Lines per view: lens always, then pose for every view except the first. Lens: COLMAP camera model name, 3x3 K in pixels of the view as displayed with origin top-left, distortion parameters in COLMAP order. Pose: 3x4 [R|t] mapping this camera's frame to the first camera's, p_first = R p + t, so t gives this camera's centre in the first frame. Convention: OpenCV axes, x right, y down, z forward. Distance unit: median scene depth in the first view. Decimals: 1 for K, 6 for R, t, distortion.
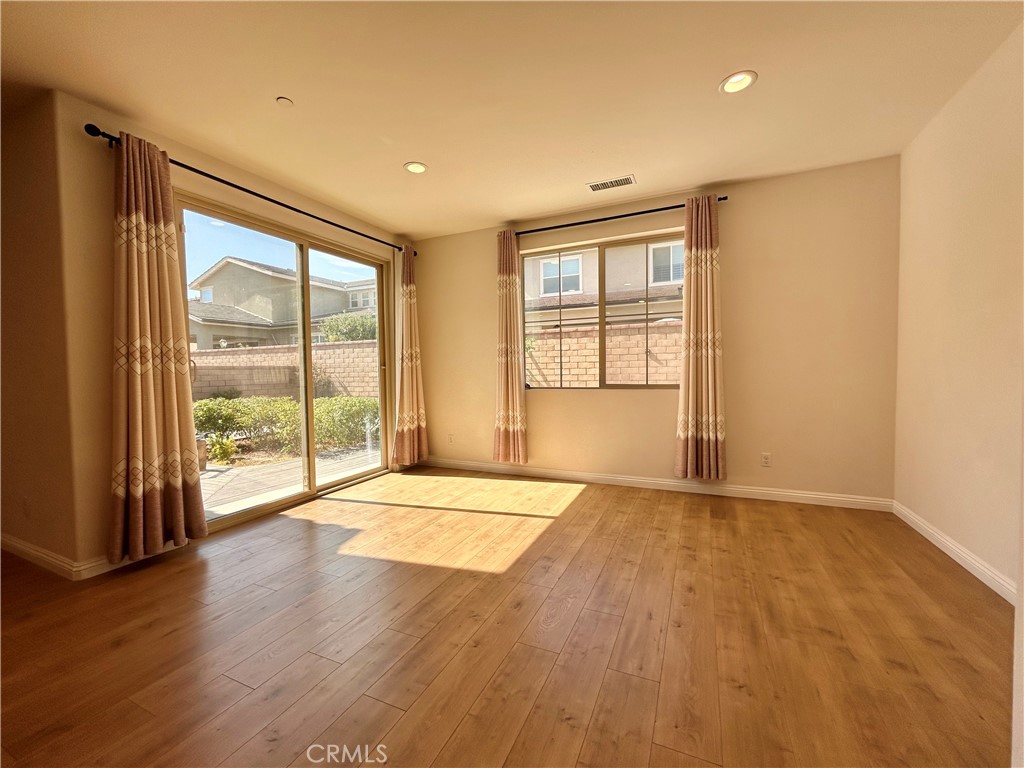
lens RADIAL K [[415.9, 0, 509.4], [0, 415.9, 384.1], [0, 0, 1]] dist [-0.002544, 0.001054]
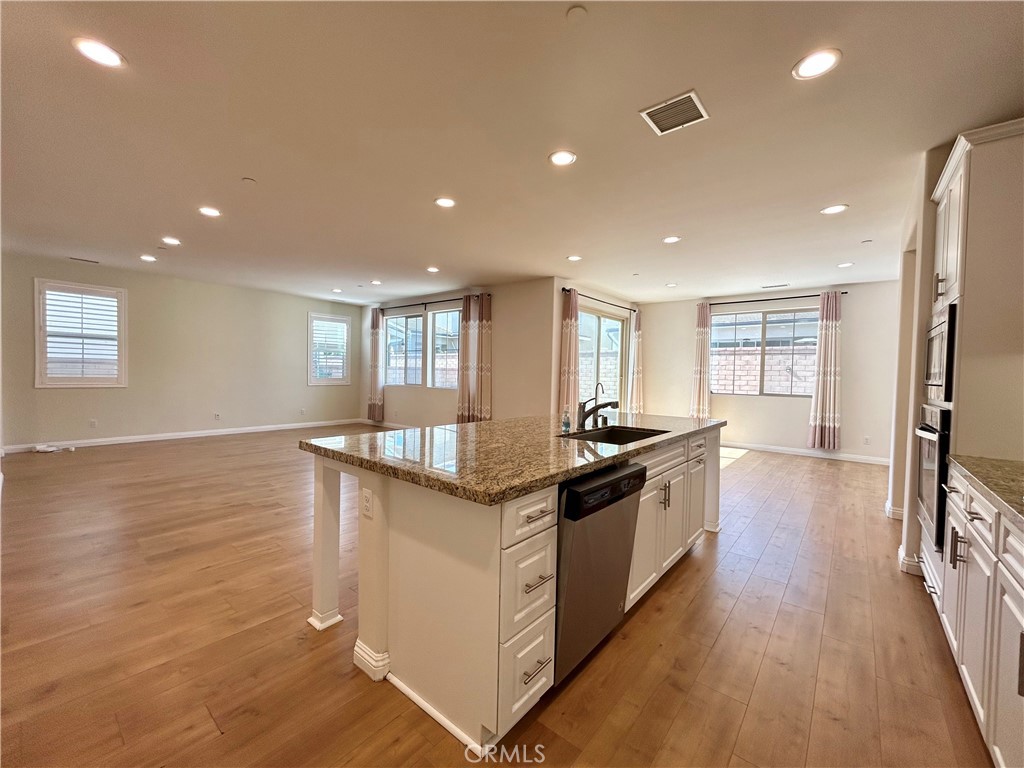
lens RADIAL K [[415.9, 0, 512.1], [0, 415.9, 384.7], [0, 0, 1]] dist [-0.002544, 0.001054]
pose [[0.967559, 0.042650, -0.249021, -0.388167], [-0.043263, 0.999059, 0.003015, 0.005739], [0.248915, 0.007856, 0.968493, -1.030162]]
